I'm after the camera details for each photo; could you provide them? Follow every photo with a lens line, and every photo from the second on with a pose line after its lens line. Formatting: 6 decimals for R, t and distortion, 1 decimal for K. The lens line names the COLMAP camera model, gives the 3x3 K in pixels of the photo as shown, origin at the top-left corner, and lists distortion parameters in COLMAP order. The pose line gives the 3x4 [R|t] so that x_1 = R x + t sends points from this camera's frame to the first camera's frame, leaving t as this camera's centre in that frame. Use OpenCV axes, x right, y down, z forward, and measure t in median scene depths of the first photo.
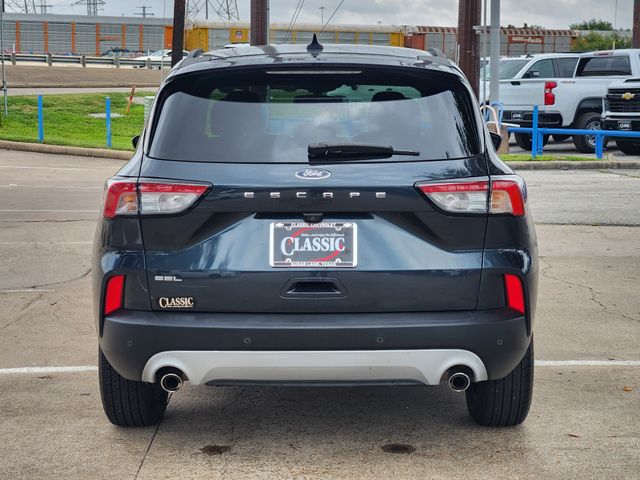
lens RADIAL K [[1226.2, 0, 320.0], [0, 1226.2, 240.0], [0, 0, 1]] dist [0.005298, 0.296447]
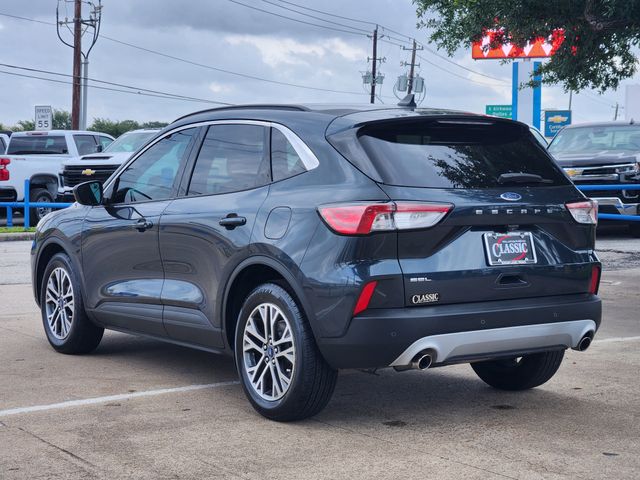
lens RADIAL K [[1226.2, 0, 320.0], [0, 1226.2, 240.0], [0, 0, 1]] dist [0.005298, 0.296447]
pose [[0.804463, -0.024203, 0.593510, -0.962383], [0.067278, 0.996453, -0.050556, 0.048011], [-0.590180, 0.080600, 0.803238, 0.039658]]
